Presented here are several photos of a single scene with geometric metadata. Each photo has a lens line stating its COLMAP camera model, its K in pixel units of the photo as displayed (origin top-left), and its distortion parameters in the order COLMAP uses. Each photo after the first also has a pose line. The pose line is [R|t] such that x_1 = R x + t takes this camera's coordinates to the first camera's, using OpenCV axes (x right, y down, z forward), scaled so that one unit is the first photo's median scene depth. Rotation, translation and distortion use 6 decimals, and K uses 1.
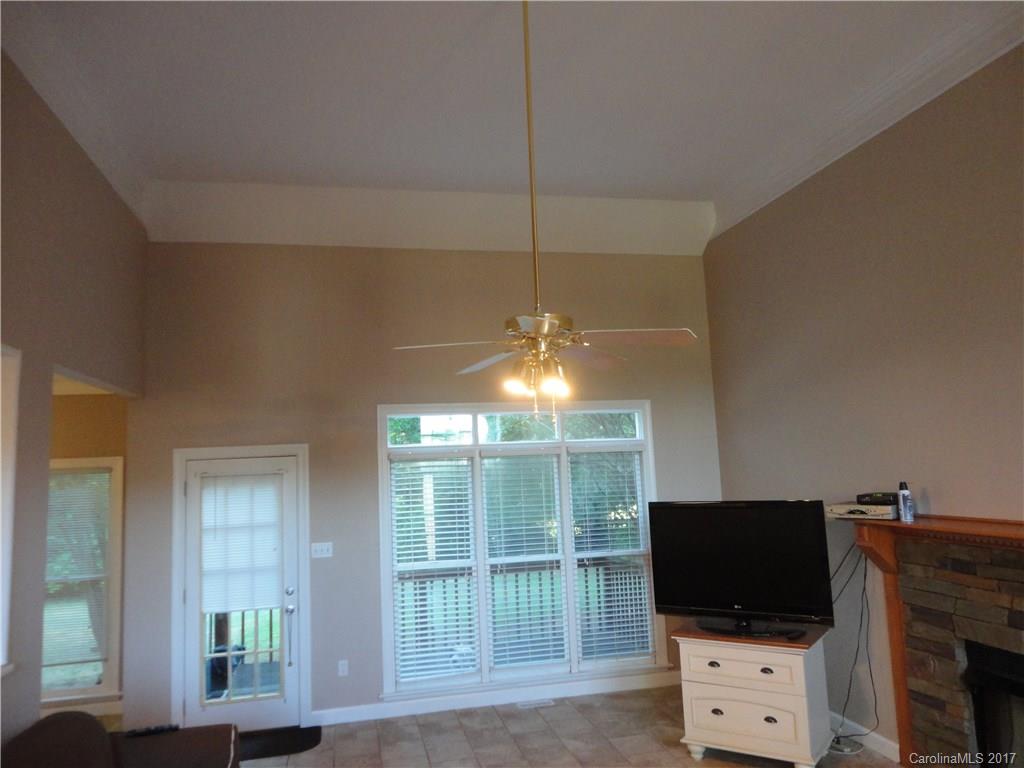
lens RADIAL K [[747.7, 0, 513.3], [0, 747.7, 385.1], [0, 0, 1]] dist [0.005635, -0.002209]
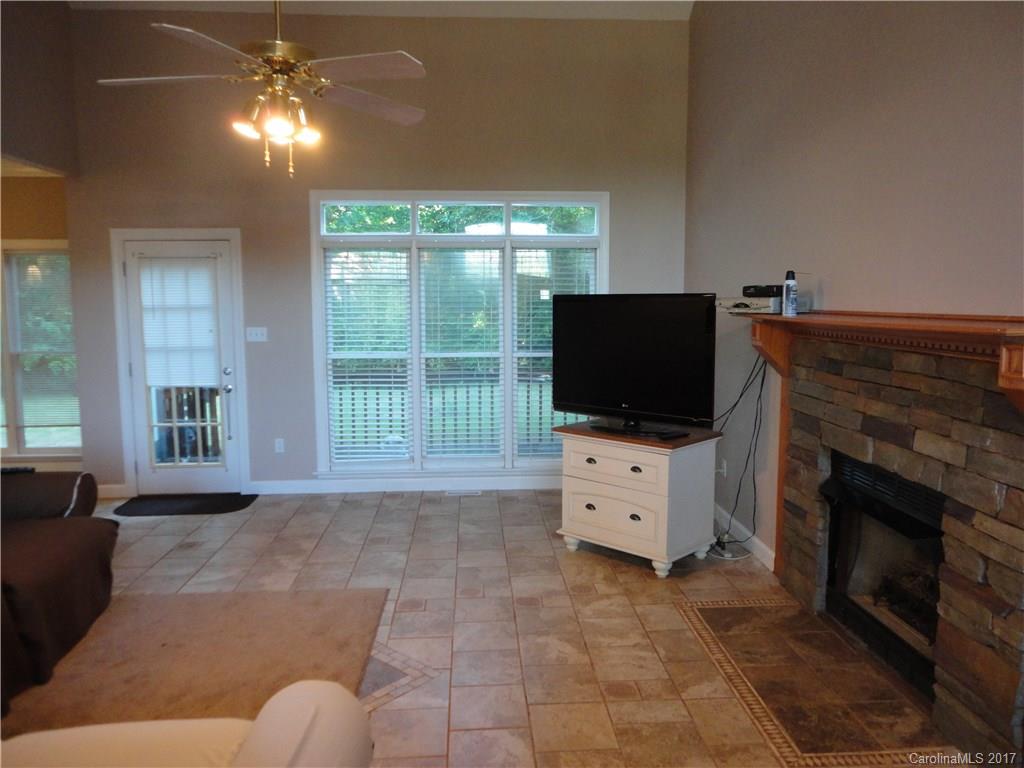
lens RADIAL K [[747.7, 0, 512.0], [0, 747.7, 379.7], [0, 0, 1]] dist [0.005635, -0.002209]
pose [[0.984865, 0.054665, -0.164480, 0.290998], [-0.016889, 0.974713, 0.222820, 0.053607], [0.172501, -0.216670, 0.960884, 0.074013]]
